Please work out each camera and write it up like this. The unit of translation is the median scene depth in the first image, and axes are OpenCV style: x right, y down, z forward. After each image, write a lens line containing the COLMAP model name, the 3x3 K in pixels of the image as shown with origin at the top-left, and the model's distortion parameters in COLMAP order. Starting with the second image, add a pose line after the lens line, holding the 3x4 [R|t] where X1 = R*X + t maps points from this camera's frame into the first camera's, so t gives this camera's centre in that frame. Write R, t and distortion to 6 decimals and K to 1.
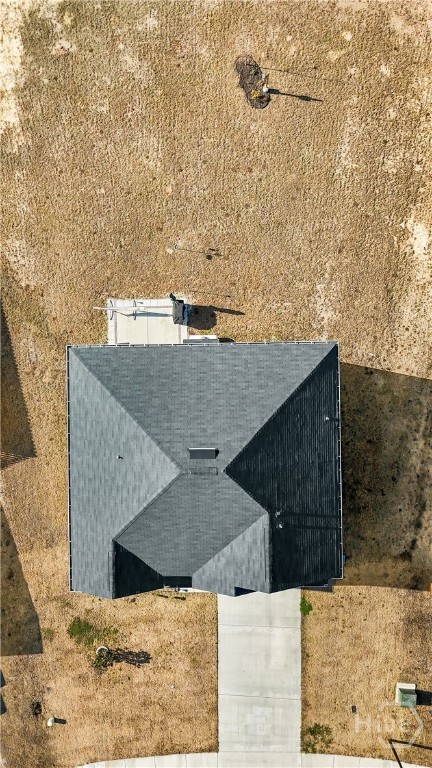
lens RADIAL K [[565.8, 0, 216.0], [0, 565.8, 384.0], [0, 0, 1]] dist [0.060806, -0.049995]
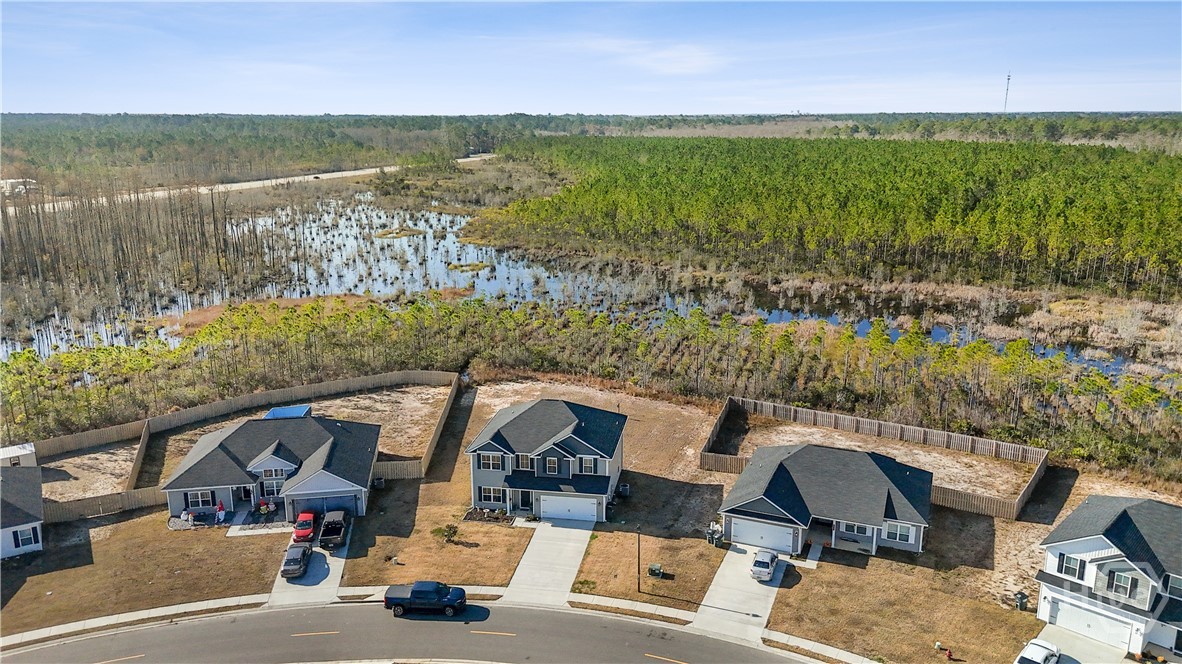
lens RADIAL K [[870.8, 0, 591.0], [0, 870.8, 332.0], [0, 0, 1]] dist [0.060806, -0.049995]
pose [[0.983545, 0.052607, -0.172834, 0.503289], [-0.180430, 0.237442, -0.954498, 2.369500], [-0.009175, 0.969976, 0.243027, -0.041092]]
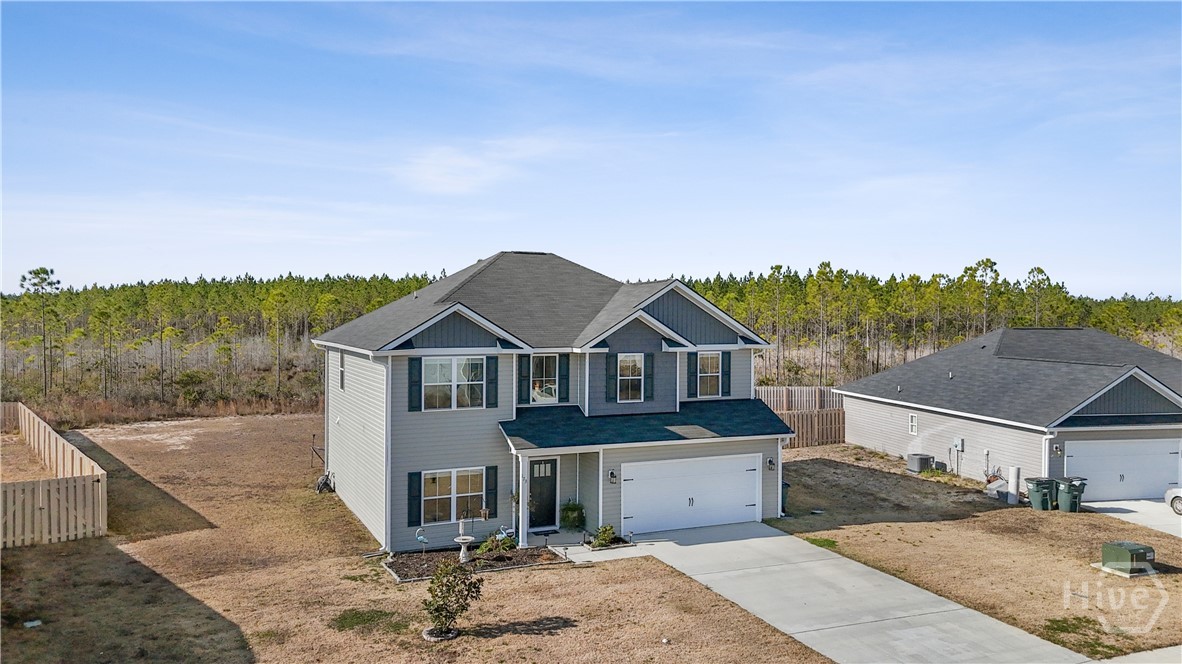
lens RADIAL K [[870.8, 0, 591.0], [0, 870.8, 332.0], [0, 0, 1]] dist [0.060806, -0.049995]
pose [[0.912599, 0.009352, 0.408748, -0.334699], [0.408622, 0.012855, -0.912613, 0.991785], [-0.013789, 0.999874, 0.007910, 0.811088]]
